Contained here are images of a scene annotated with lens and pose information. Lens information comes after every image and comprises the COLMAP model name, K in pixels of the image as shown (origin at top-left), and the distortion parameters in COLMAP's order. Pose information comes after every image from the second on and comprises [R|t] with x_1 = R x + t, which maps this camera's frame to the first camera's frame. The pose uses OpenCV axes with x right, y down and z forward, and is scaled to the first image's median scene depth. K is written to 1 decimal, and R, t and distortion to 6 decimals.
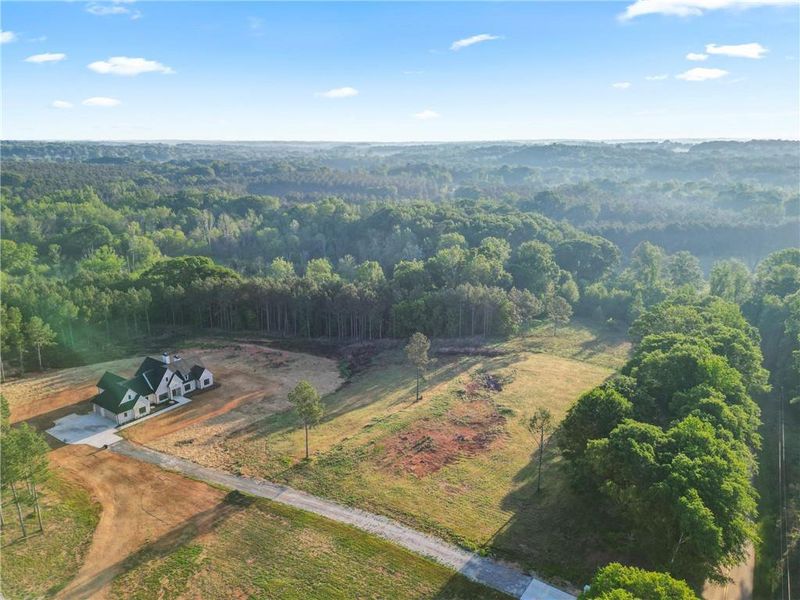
lens RADIAL K [[560.3, 0, 401.5], [0, 560.3, 297.9], [0, 0, 1]] dist [0.100341, -0.109957]
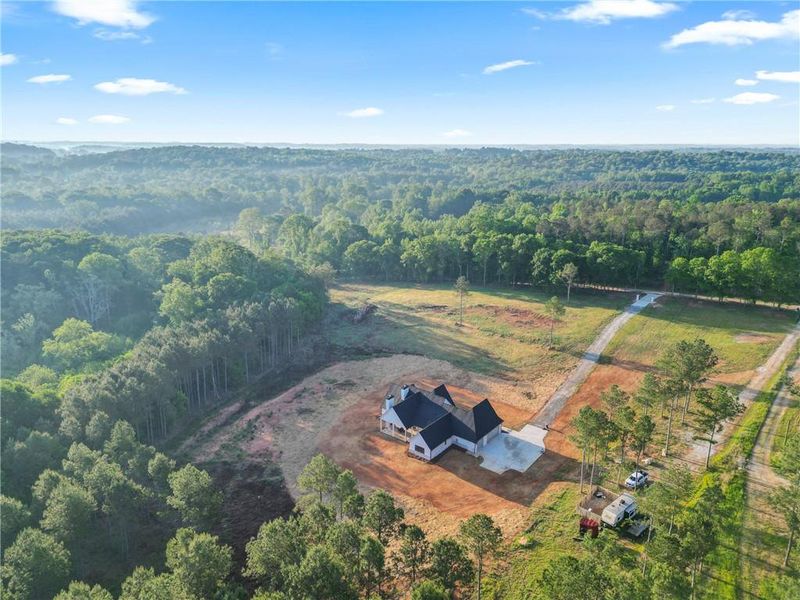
lens RADIAL K [[560.9, 0, 400.0], [0, 560.9, 300.0], [0, 0, 1]] dist [0.095411, -0.104751]
pose [[0.048502, -0.266200, 0.962697, -1.315942], [0.264824, 0.932764, 0.244581, -0.261814], [-0.963076, 0.243082, 0.115738, 0.955426]]
